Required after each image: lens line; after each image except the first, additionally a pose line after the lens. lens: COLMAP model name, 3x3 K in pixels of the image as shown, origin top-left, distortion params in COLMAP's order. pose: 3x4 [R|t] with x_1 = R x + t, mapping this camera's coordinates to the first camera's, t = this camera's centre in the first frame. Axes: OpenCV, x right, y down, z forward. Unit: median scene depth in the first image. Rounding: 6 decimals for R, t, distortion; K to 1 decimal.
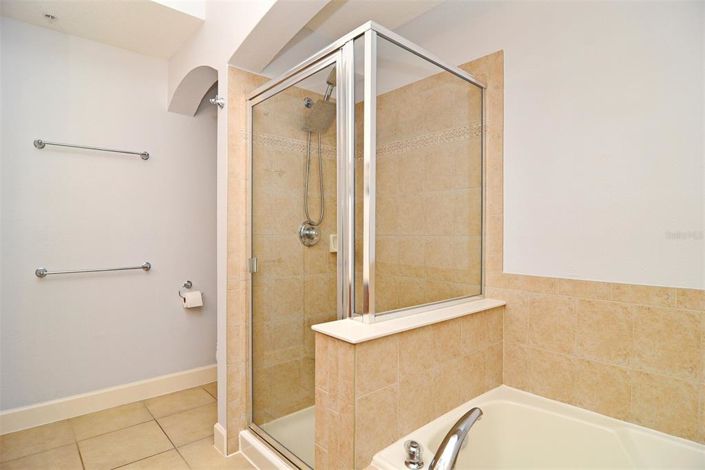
lens RADIAL K [[379.9, 0, 354.5], [0, 379.9, 233.0], [0, 0, 1]] dist [-0.021179, -0.000105]
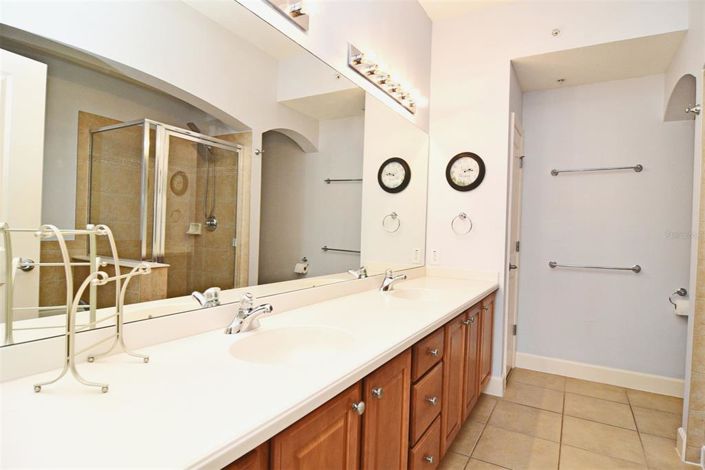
lens RADIAL K [[379.9, 0, 354.5], [0, 379.9, 233.0], [0, 0, 1]] dist [-0.021179, -0.000105]
pose [[0.305527, 0.017470, -0.952023, 0.271678], [-0.032463, 0.999442, 0.007923, 0.003417], [0.951630, 0.028485, 0.305923, -0.135289]]
